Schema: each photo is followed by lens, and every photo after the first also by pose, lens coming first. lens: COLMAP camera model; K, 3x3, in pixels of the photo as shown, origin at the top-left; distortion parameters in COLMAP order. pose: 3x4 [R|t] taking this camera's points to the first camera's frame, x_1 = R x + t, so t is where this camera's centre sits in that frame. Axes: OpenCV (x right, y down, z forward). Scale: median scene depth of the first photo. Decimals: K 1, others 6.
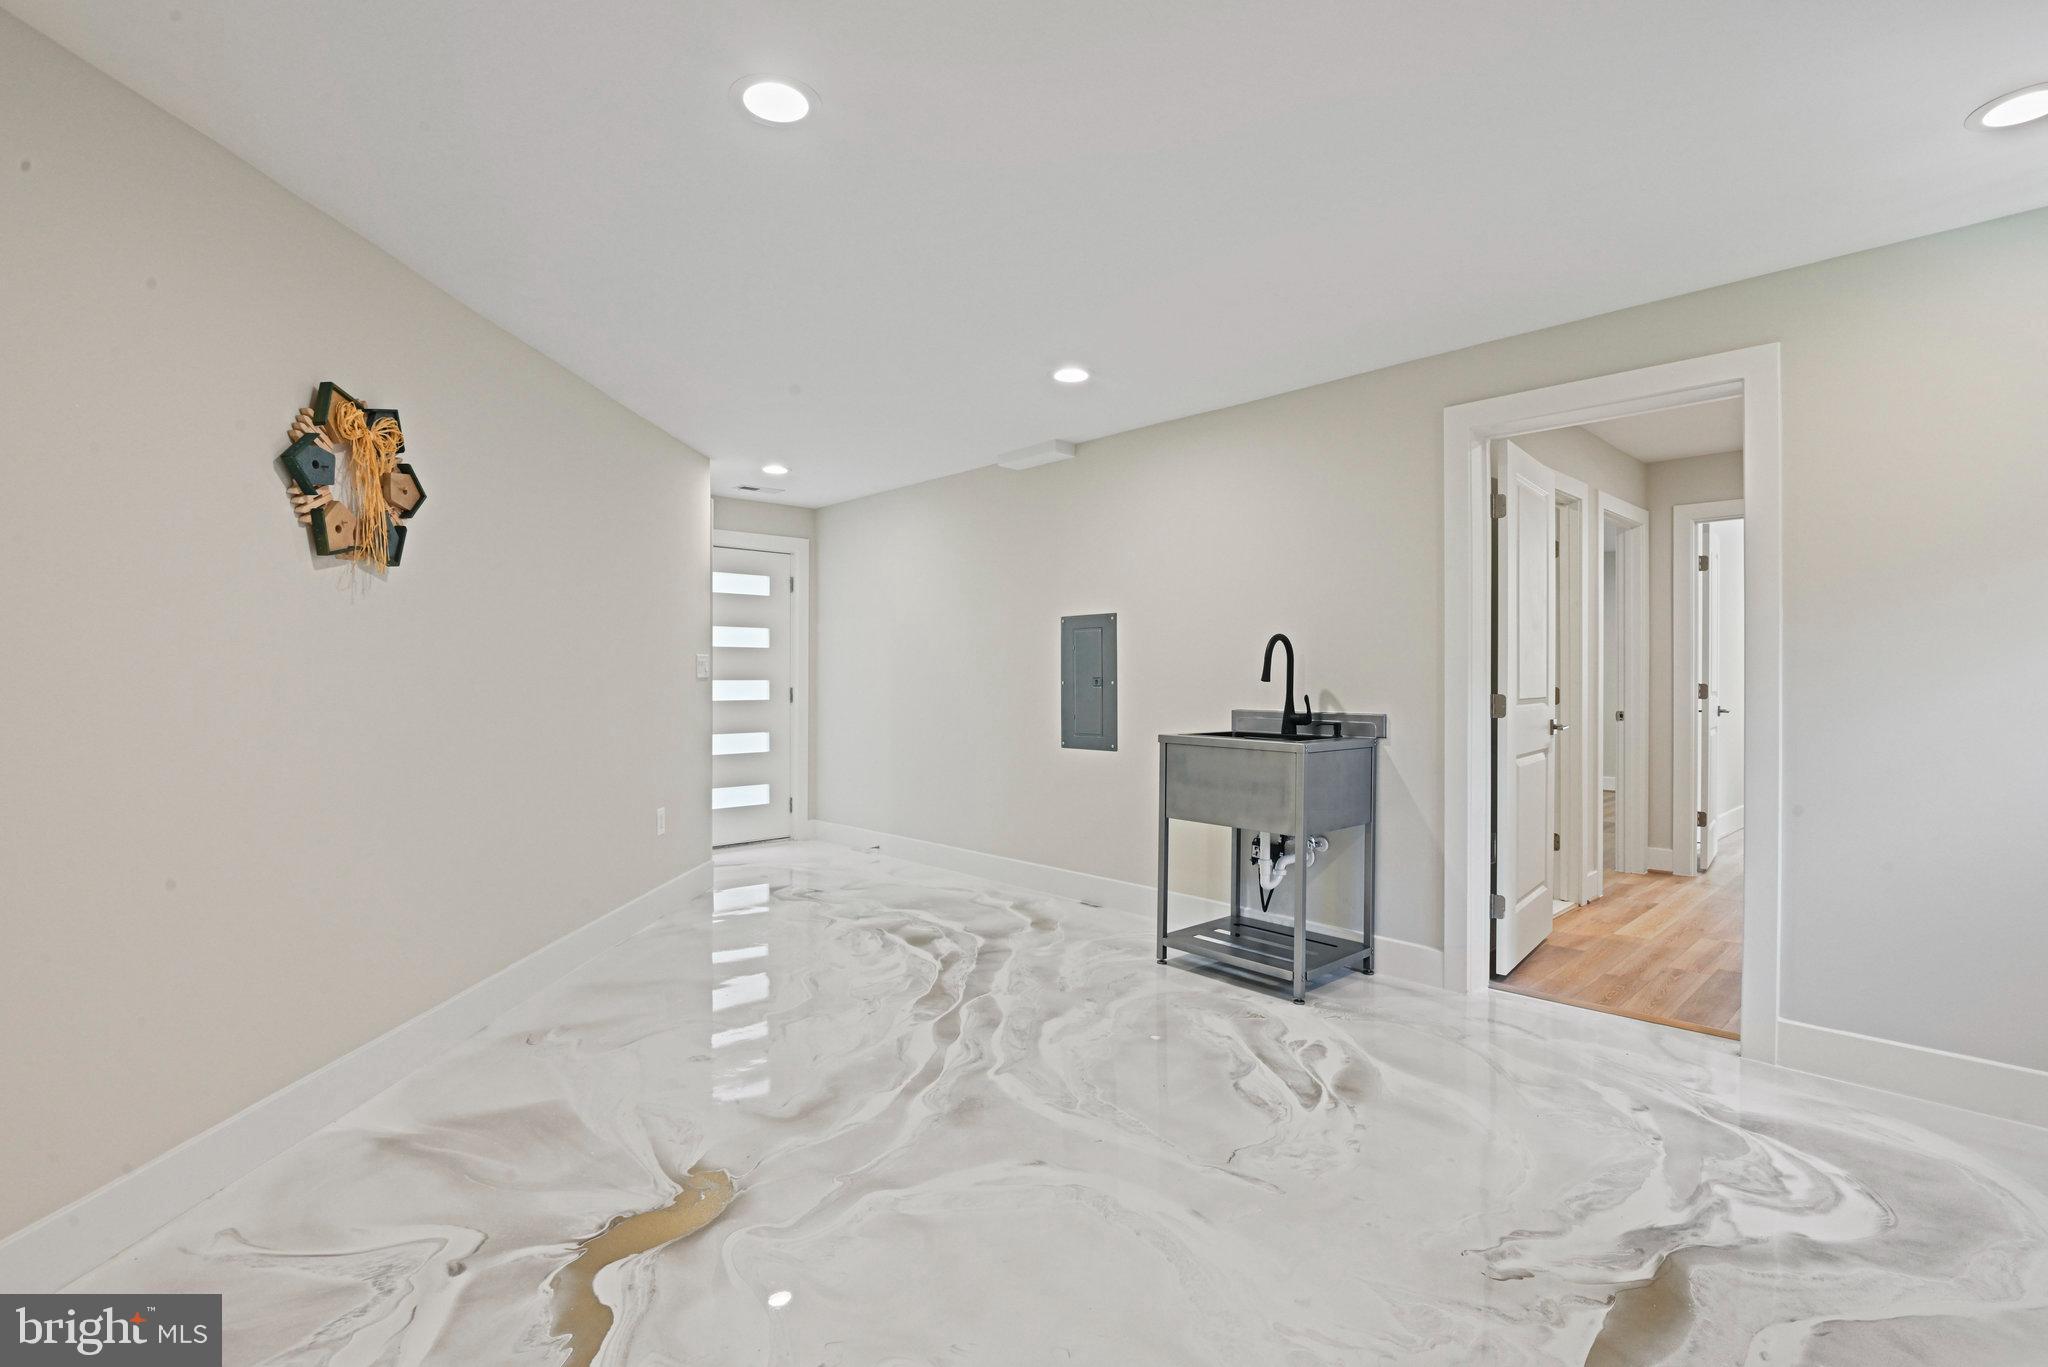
lens RADIAL K [[956.0, 0, 1020.9], [0, 956.0, 671.1], [0, 0, 1]] dist [-0.016903, -0.001475]
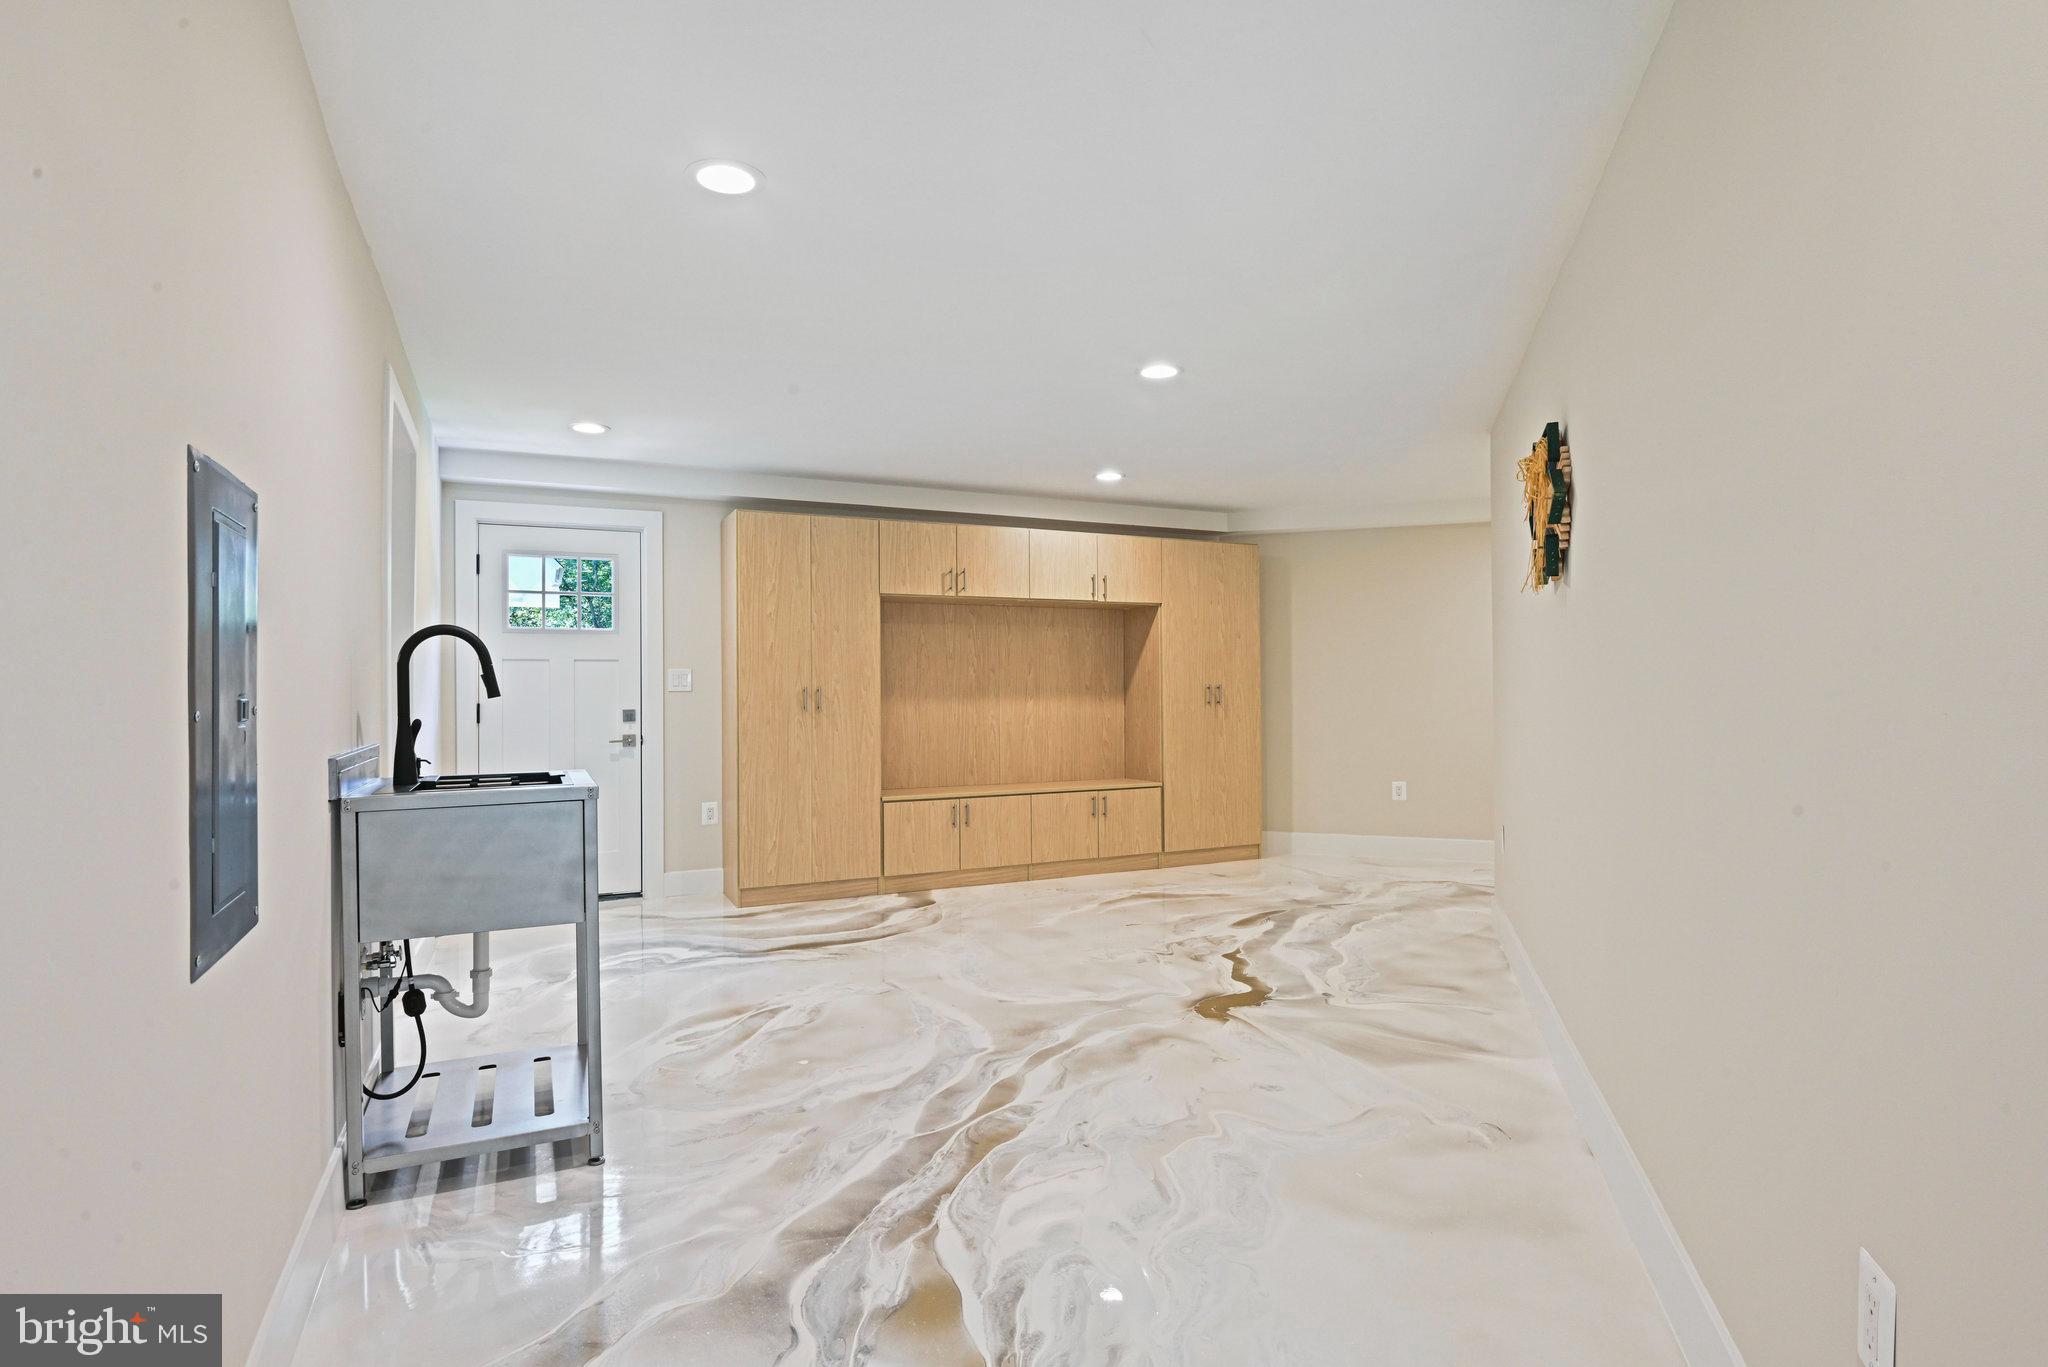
lens RADIAL K [[1028.7, 0, 1023.9], [0, 1028.7, 685.6], [0, 0, 1]] dist [-0.018427, -0.003501]
pose [[-0.954682, 0.005493, 0.297578, -0.393056], [0.003662, 0.999971, -0.006710, 0.009530], [-0.297607, -0.005316, -0.954674, 1.972721]]
